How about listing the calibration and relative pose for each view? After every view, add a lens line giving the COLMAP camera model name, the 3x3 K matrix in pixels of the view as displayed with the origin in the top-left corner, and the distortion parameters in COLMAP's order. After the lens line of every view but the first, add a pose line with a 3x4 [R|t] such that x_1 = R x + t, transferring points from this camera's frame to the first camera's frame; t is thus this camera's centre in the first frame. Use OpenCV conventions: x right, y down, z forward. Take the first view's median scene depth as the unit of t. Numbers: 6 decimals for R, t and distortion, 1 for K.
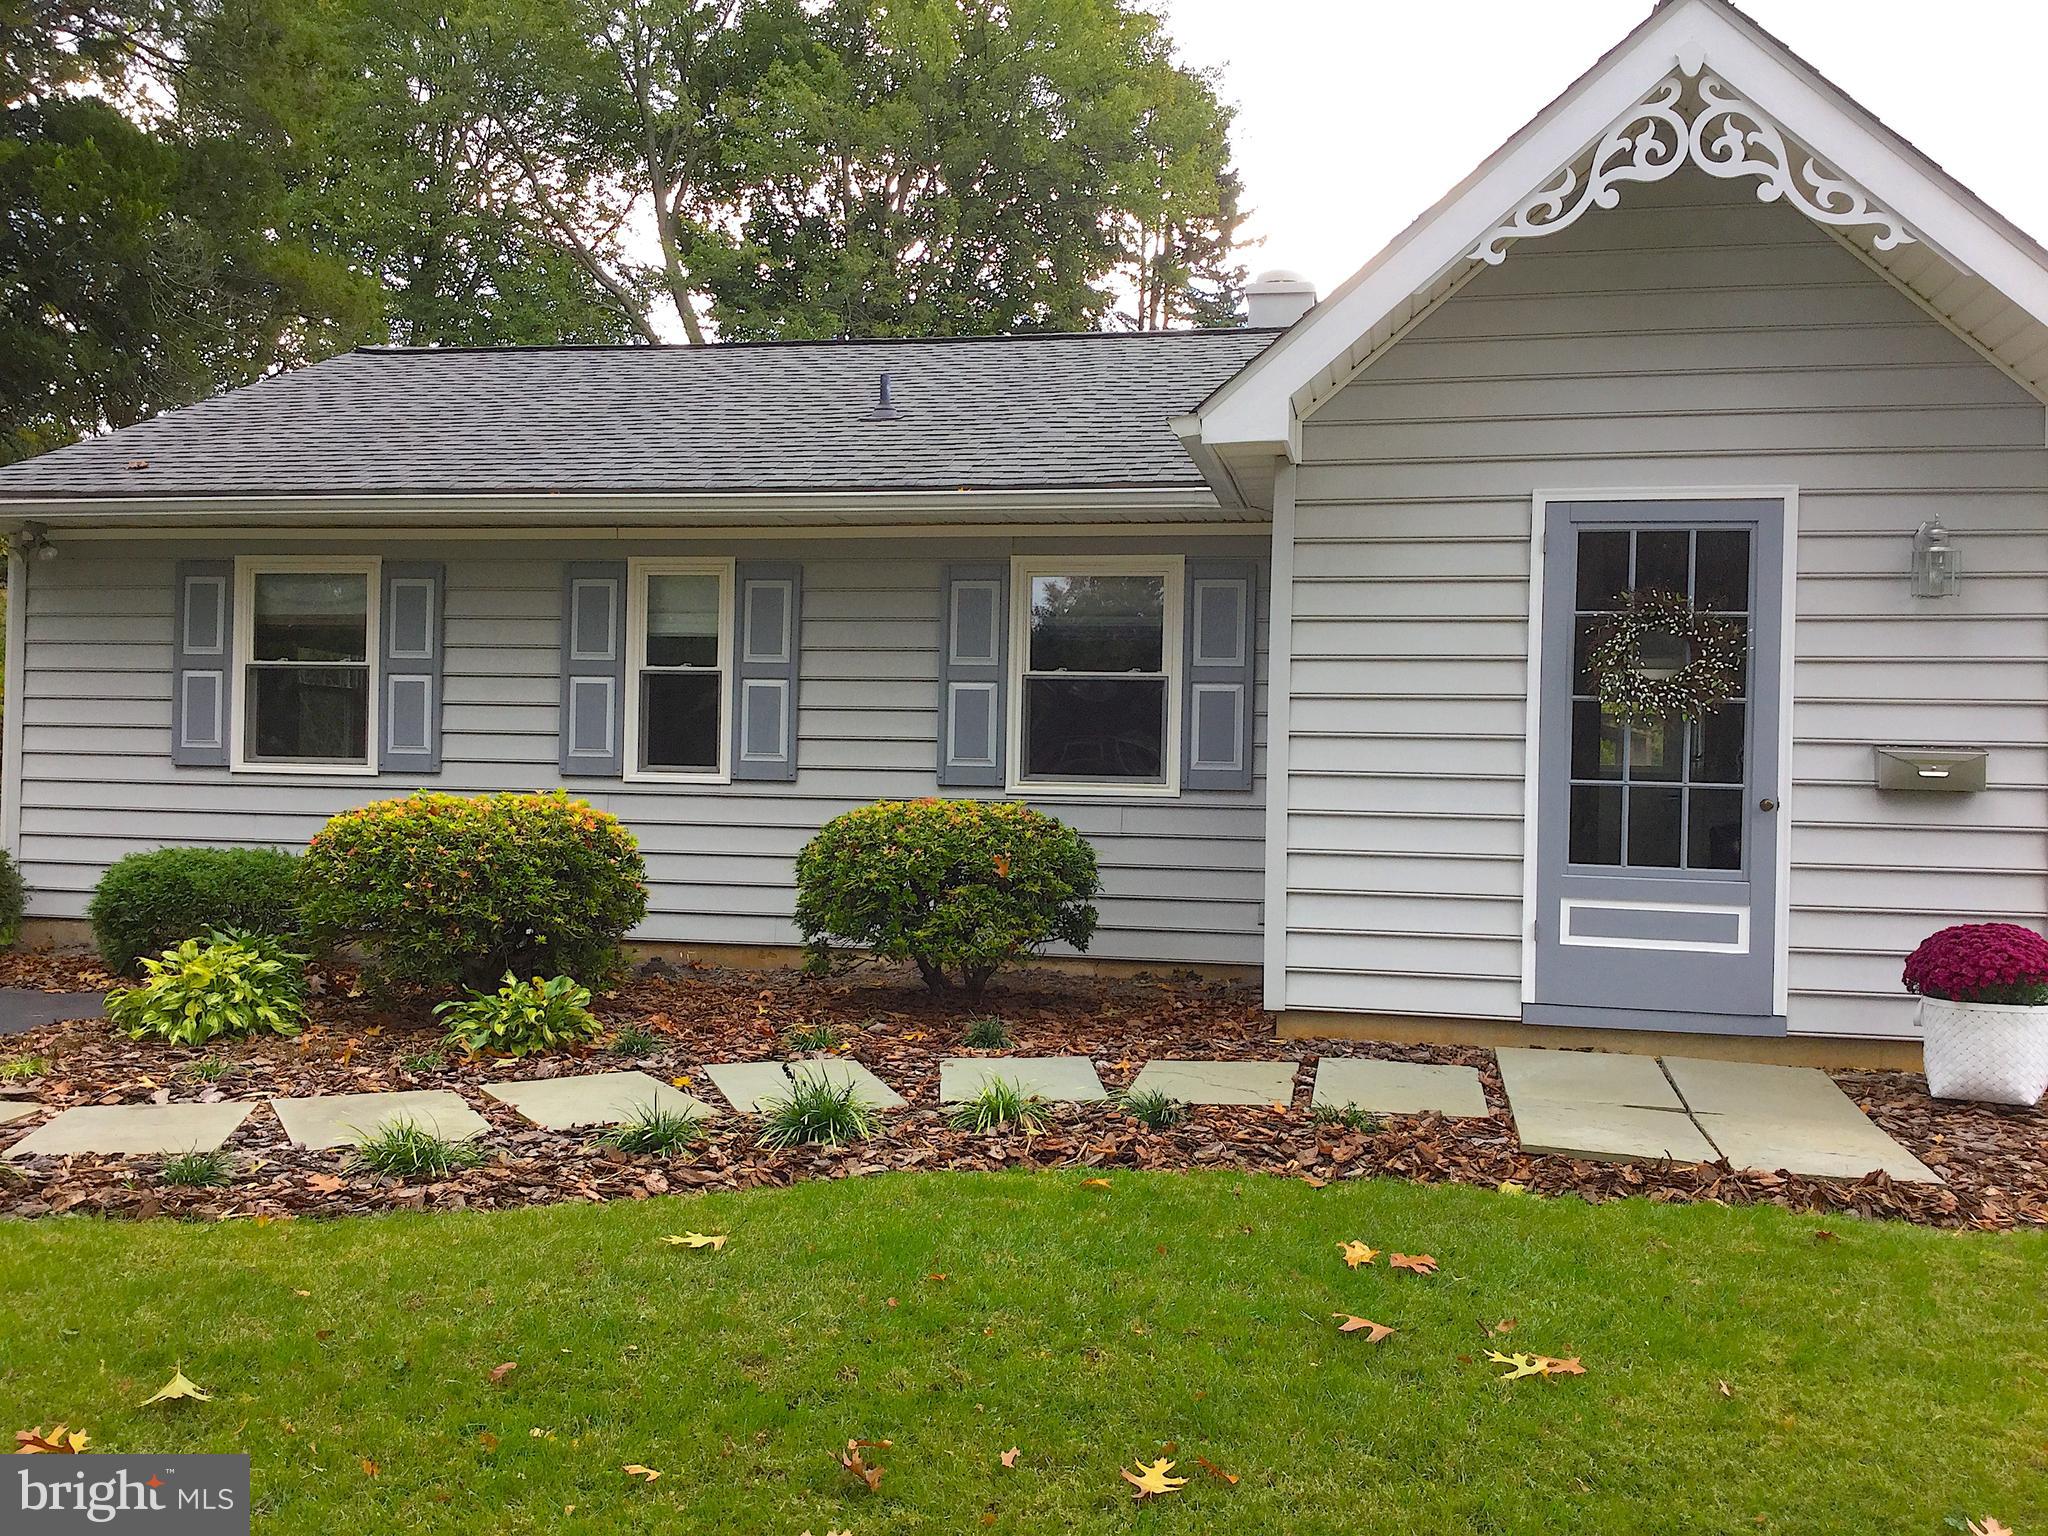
lens RADIAL K [[1879.9, 0, 1029.3], [0, 1879.9, 759.0], [0, 0, 1]] dist [0.022062, 0.000000]
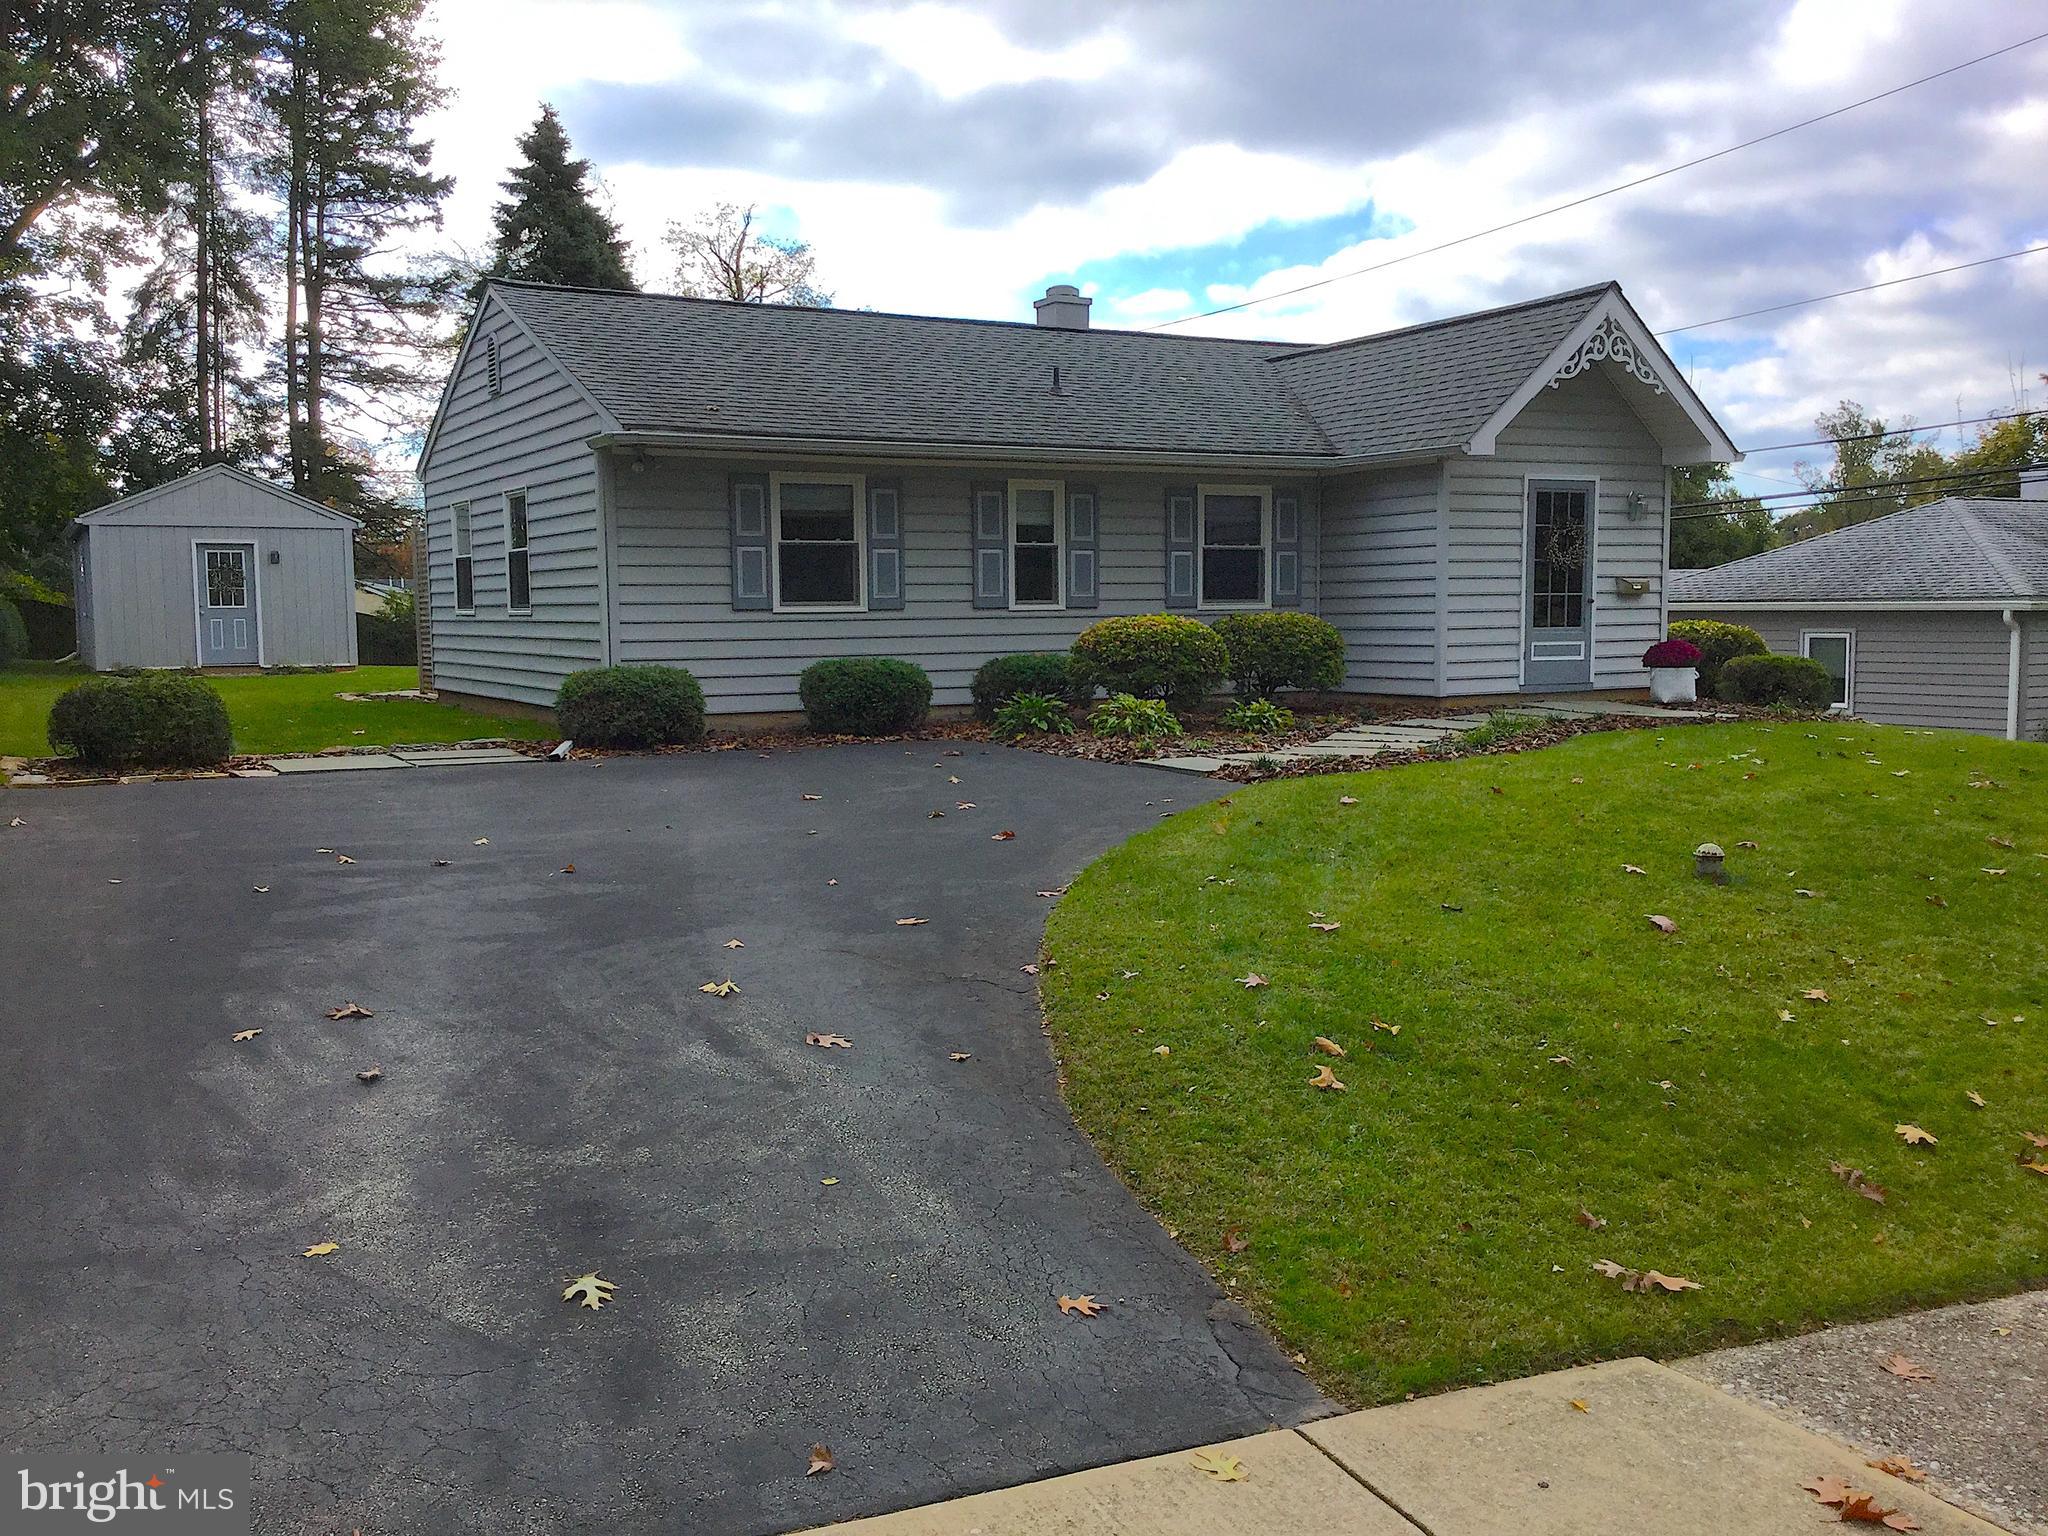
lens RADIAL K [[1879.9, 0, 1007.0], [0, 1879.9, 762.3], [0, 0, 1]] dist [0.022062, 0.000000]
pose [[0.766990, -0.081755, 0.636429, -1.815814], [0.020335, 0.994449, 0.103240, -0.037534], [-0.641336, -0.066242, 0.764395, -0.451732]]
